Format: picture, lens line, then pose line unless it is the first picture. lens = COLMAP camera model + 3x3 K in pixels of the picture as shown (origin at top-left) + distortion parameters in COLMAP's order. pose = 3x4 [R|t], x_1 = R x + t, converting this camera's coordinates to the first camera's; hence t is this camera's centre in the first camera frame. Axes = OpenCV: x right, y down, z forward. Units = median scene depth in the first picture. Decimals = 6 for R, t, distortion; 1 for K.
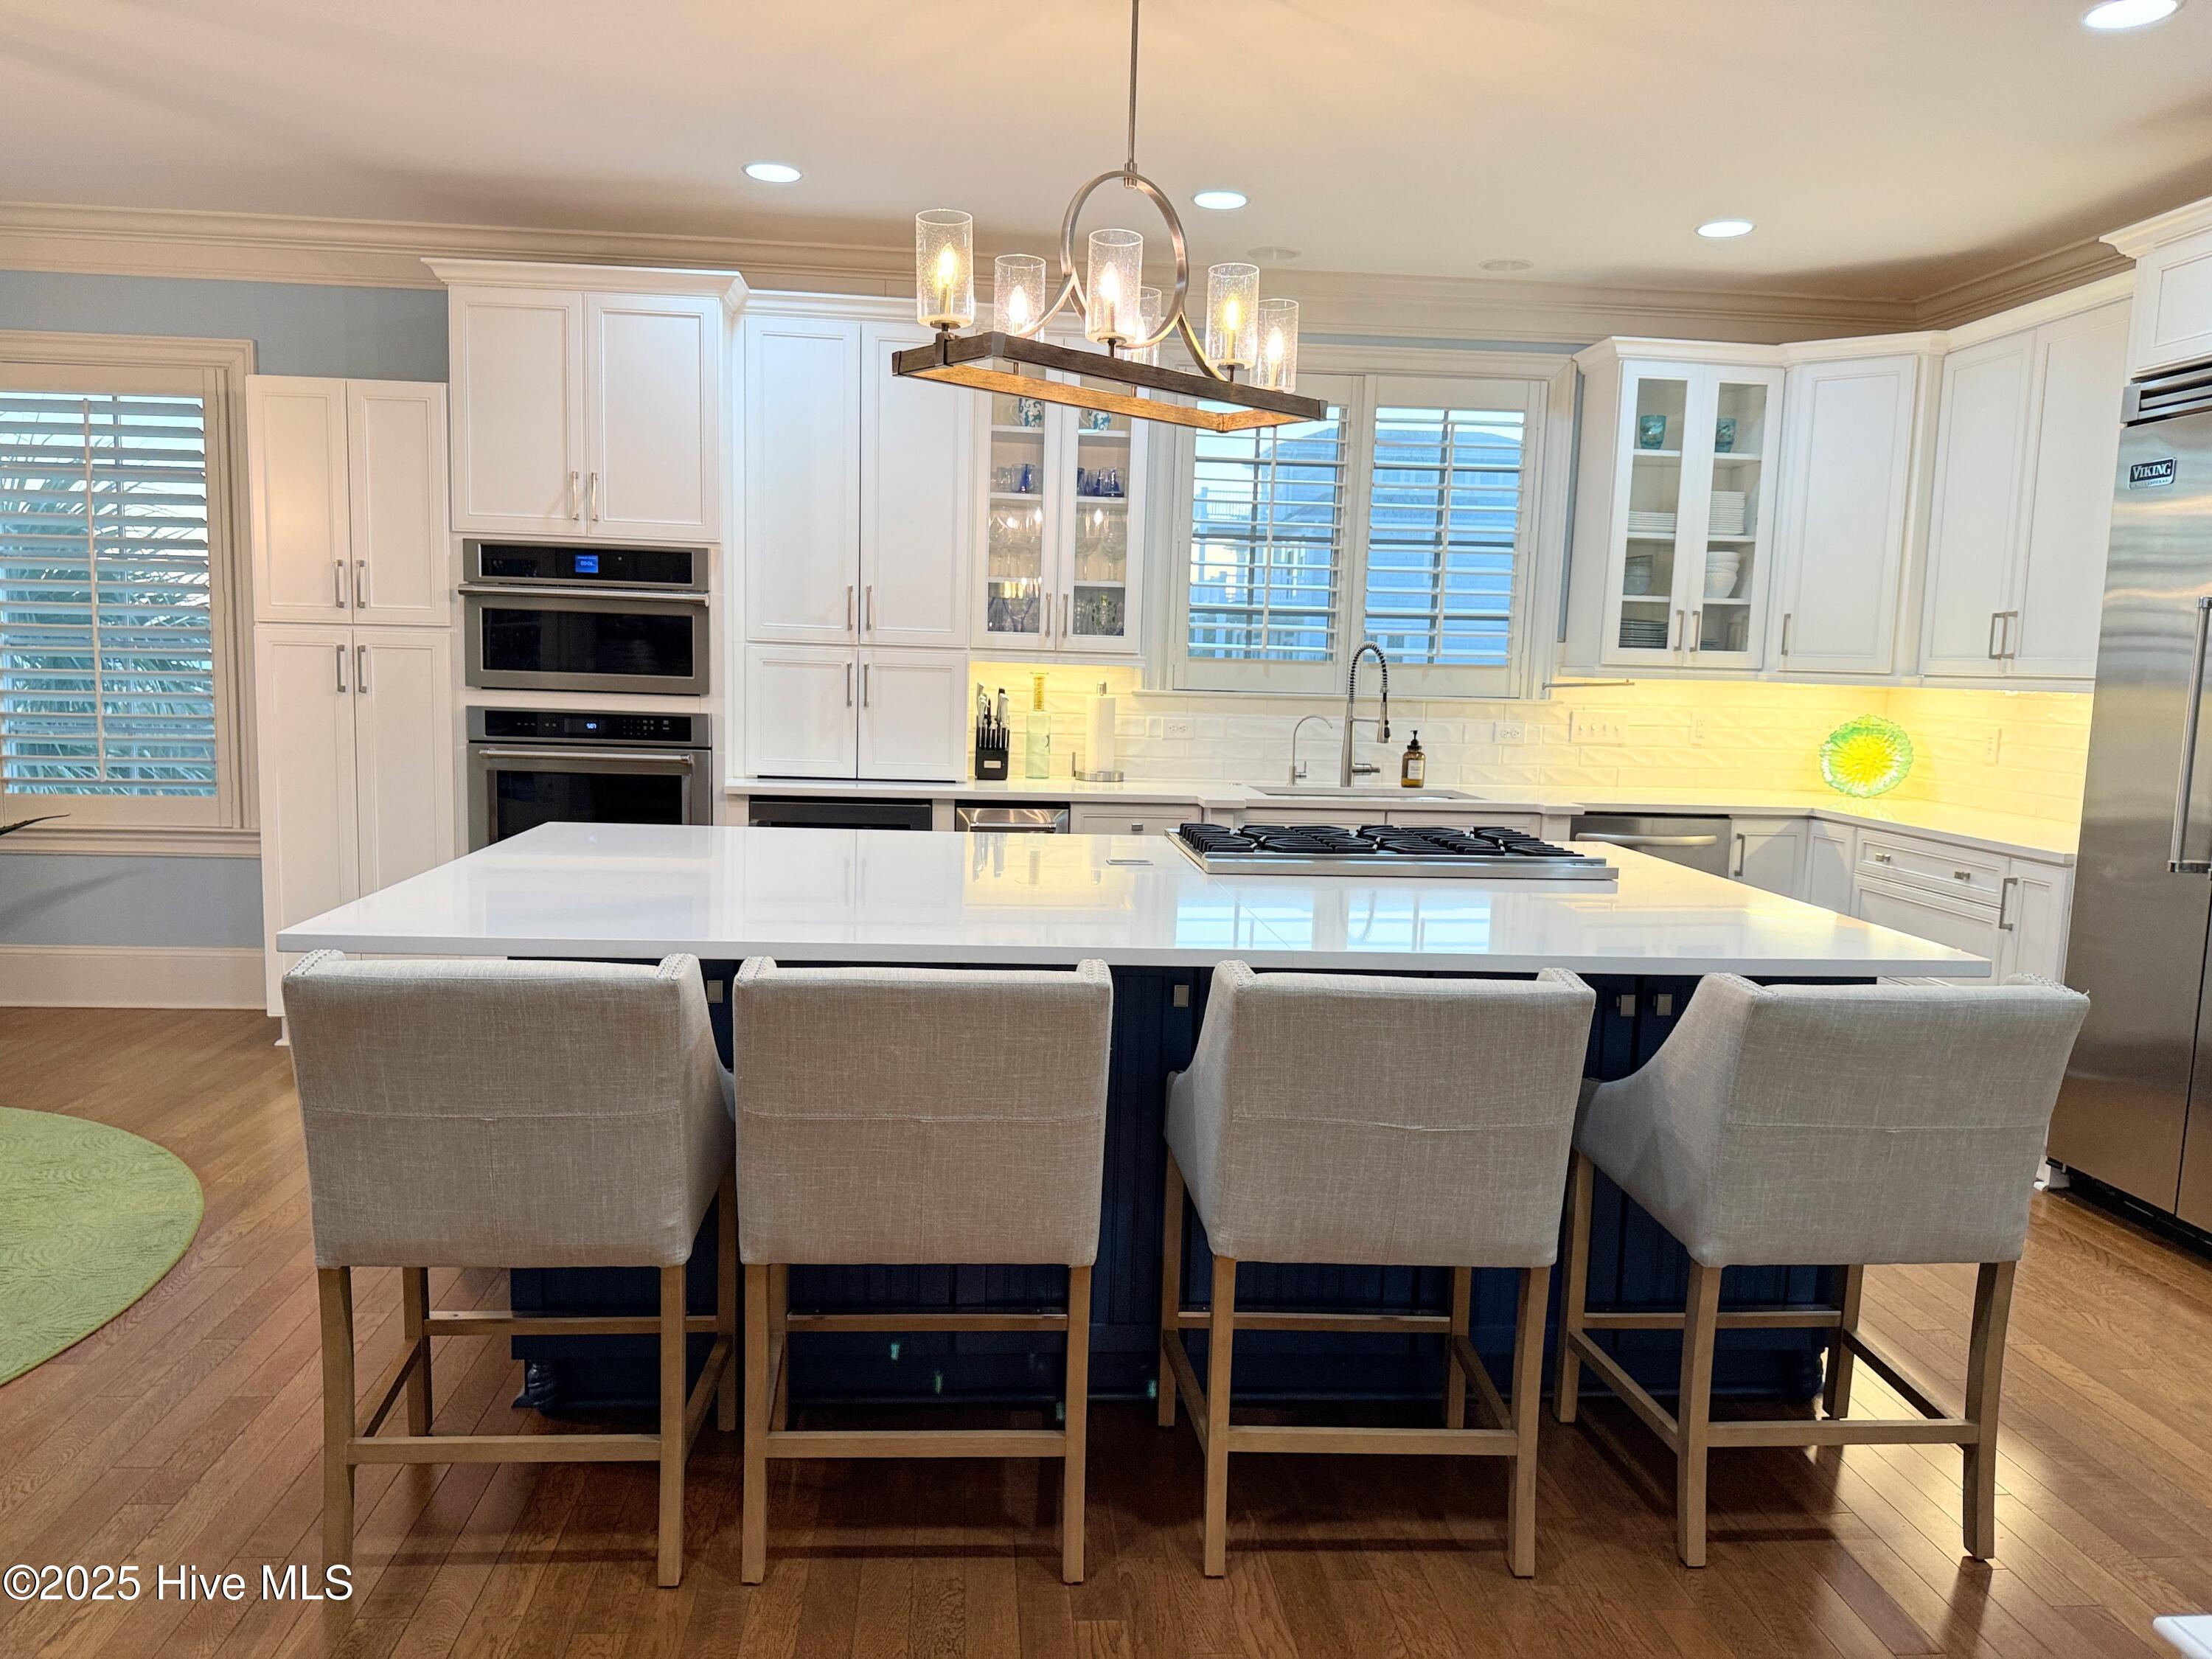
lens RADIAL K [[1556.2, 0, 1101.0], [0, 1556.2, 852.3], [0, 0, 1]] dist [0.069929, -0.068138]
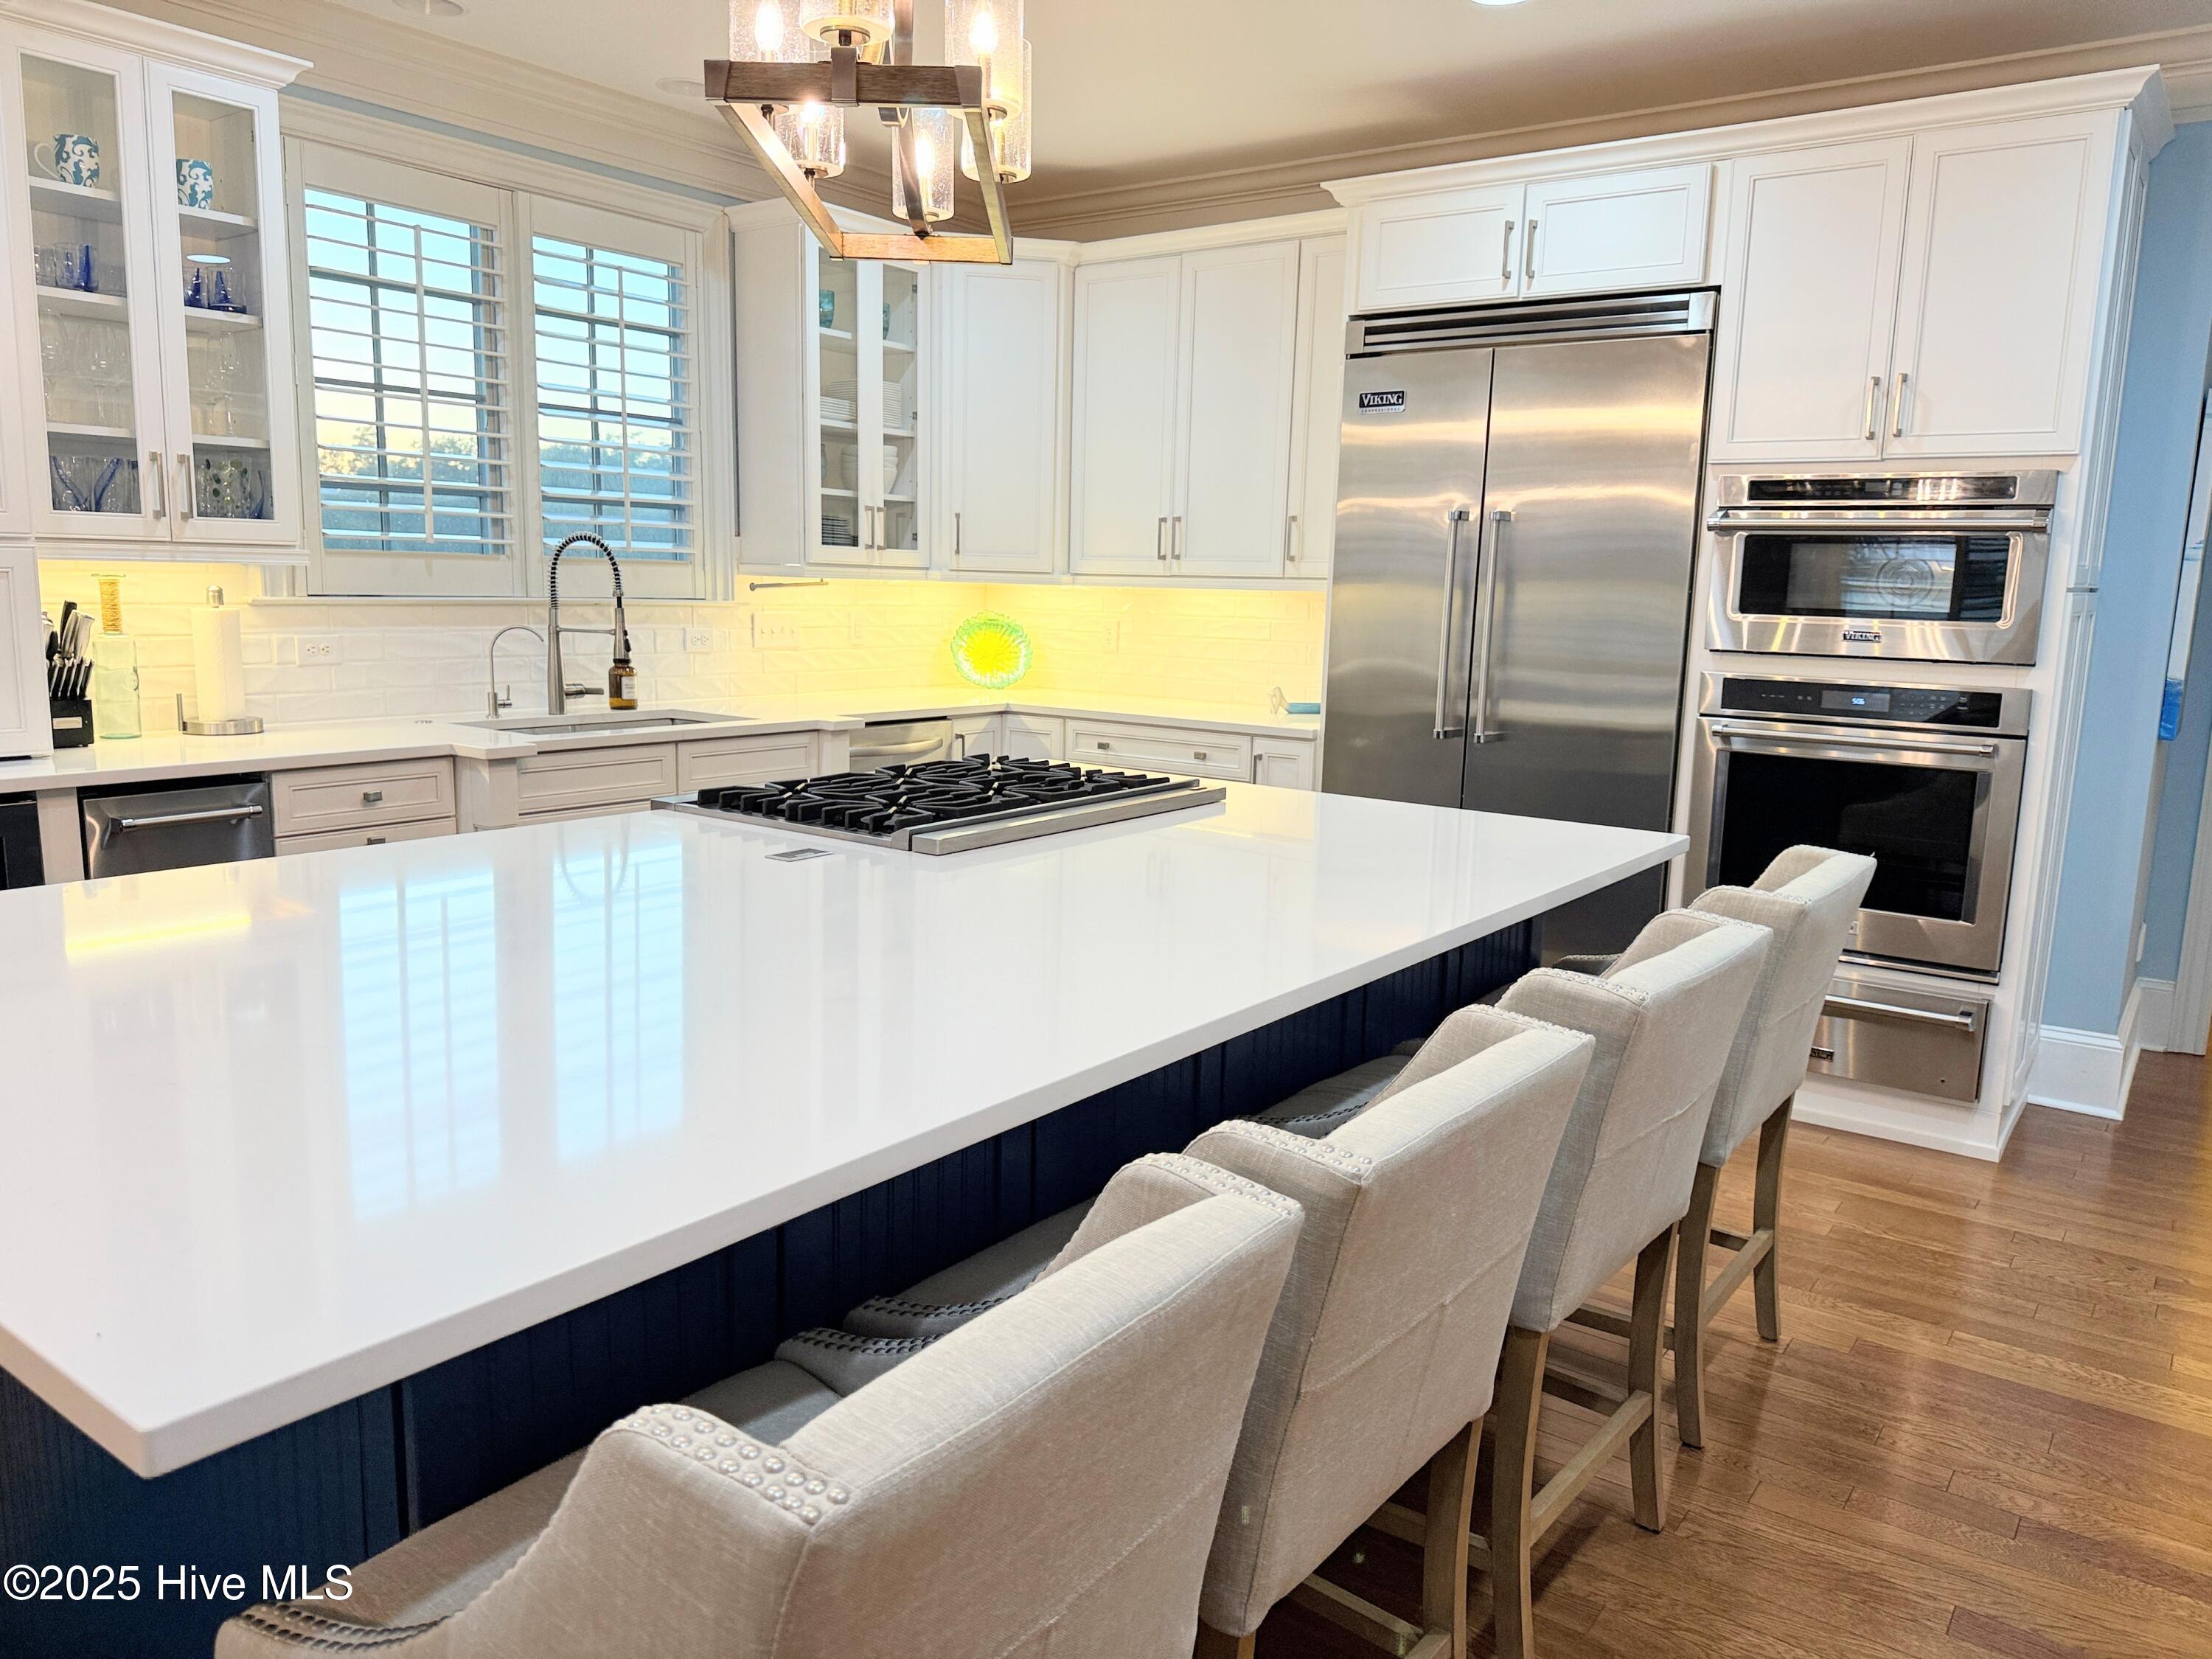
lens RADIAL K [[1556.2, 0, 1082.9], [0, 1556.2, 847.8], [0, 0, 1]] dist [0.069929, -0.068138]
pose [[0.680148, -0.137620, 0.720041, -0.259176], [0.086170, 0.990420, 0.107901, -0.038991], [-0.727992, -0.011343, 0.685491, 0.251204]]
